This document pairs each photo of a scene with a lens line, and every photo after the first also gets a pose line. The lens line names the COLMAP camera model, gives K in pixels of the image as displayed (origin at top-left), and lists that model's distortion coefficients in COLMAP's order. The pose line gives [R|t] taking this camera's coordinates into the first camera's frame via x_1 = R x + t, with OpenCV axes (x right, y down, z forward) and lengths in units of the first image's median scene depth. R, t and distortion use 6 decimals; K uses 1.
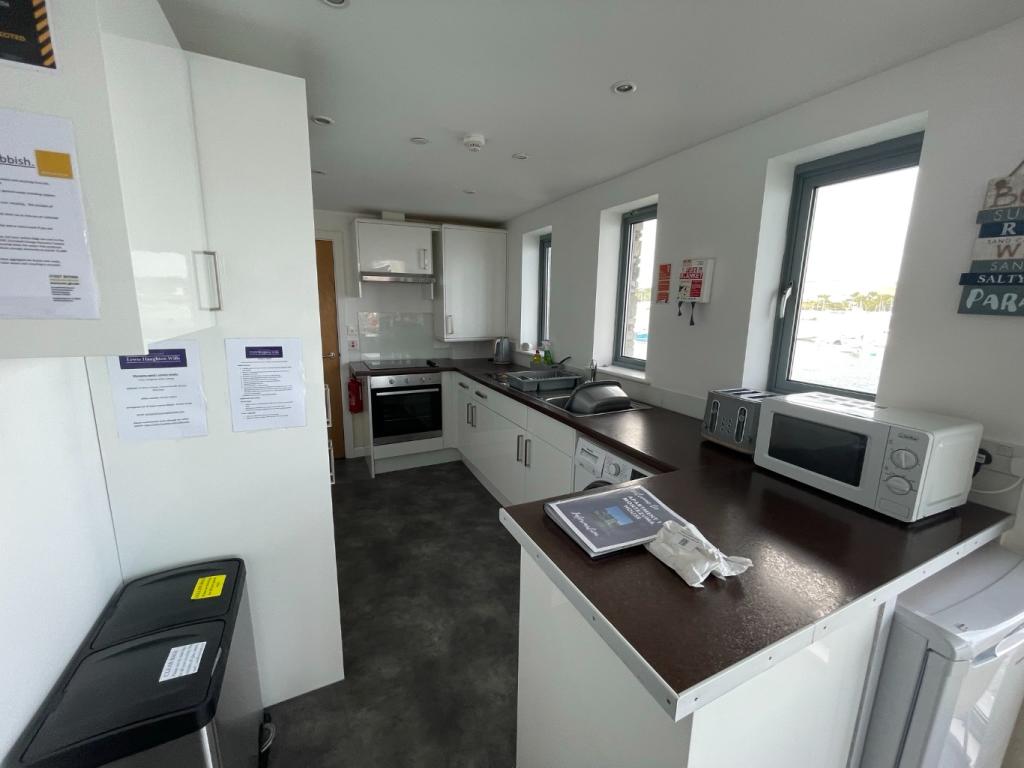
lens RADIAL K [[412.1, 0, 512.2], [0, 412.1, 380.2], [0, 0, 1]] dist [-0.001608, 0.000005]
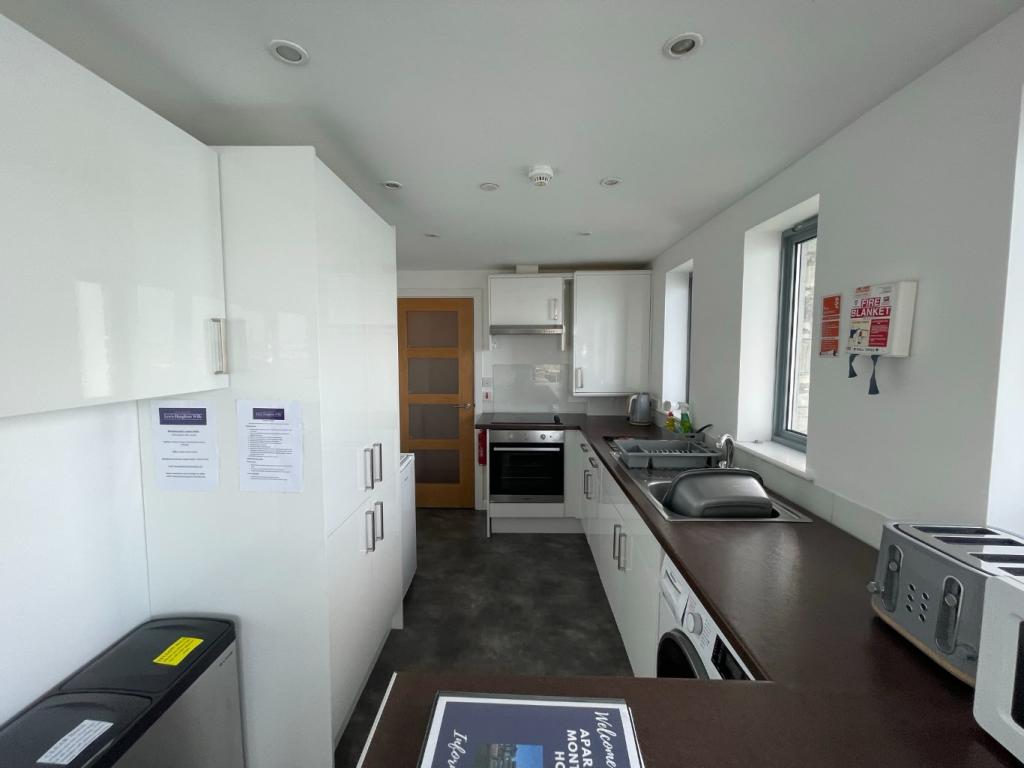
lens RADIAL K [[412.1, 0, 512.2], [0, 412.1, 380.2], [0, 0, 1]] dist [-0.001608, 0.000005]
pose [[0.888571, 0.017899, -0.458390, 0.217645], [-0.069058, 0.993071, -0.095089, -0.054545], [0.453512, 0.116148, 0.883650, 0.217188]]
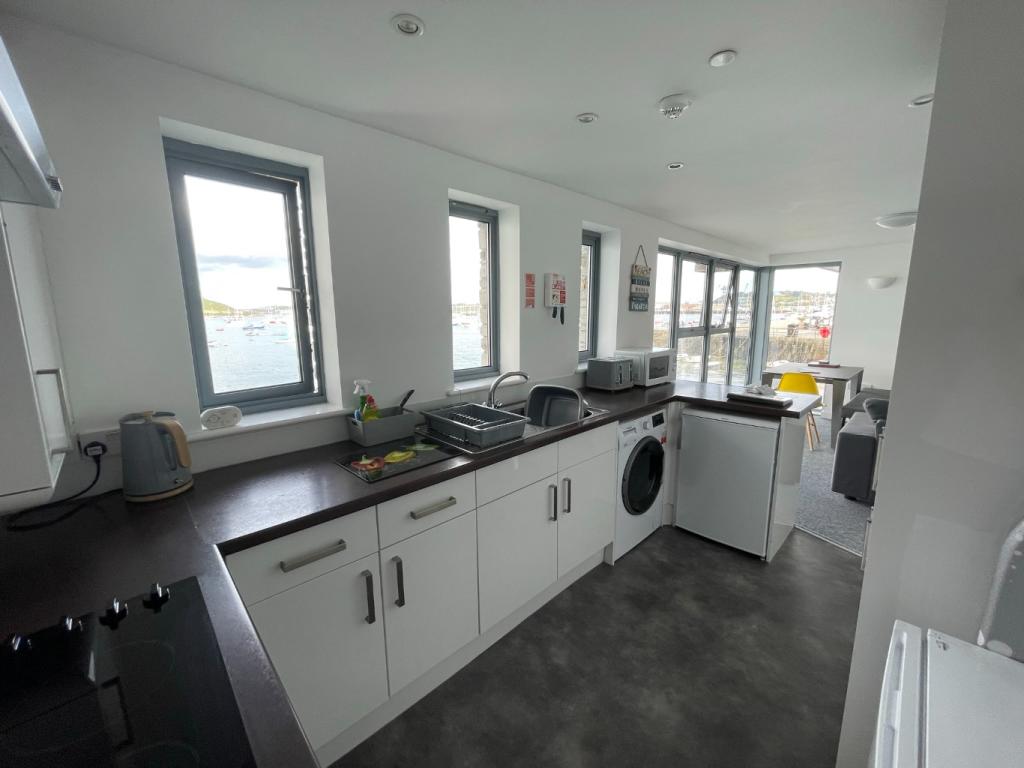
lens RADIAL K [[412.1, 0, 512.2], [0, 412.1, 380.2], [0, 0, 1]] dist [-0.001608, 0.000005]
pose [[-0.315053, -0.168720, 0.933957, -0.694690], [0.176895, 0.956388, 0.232445, -0.263601], [-0.932443, 0.238445, -0.271467, 1.371083]]
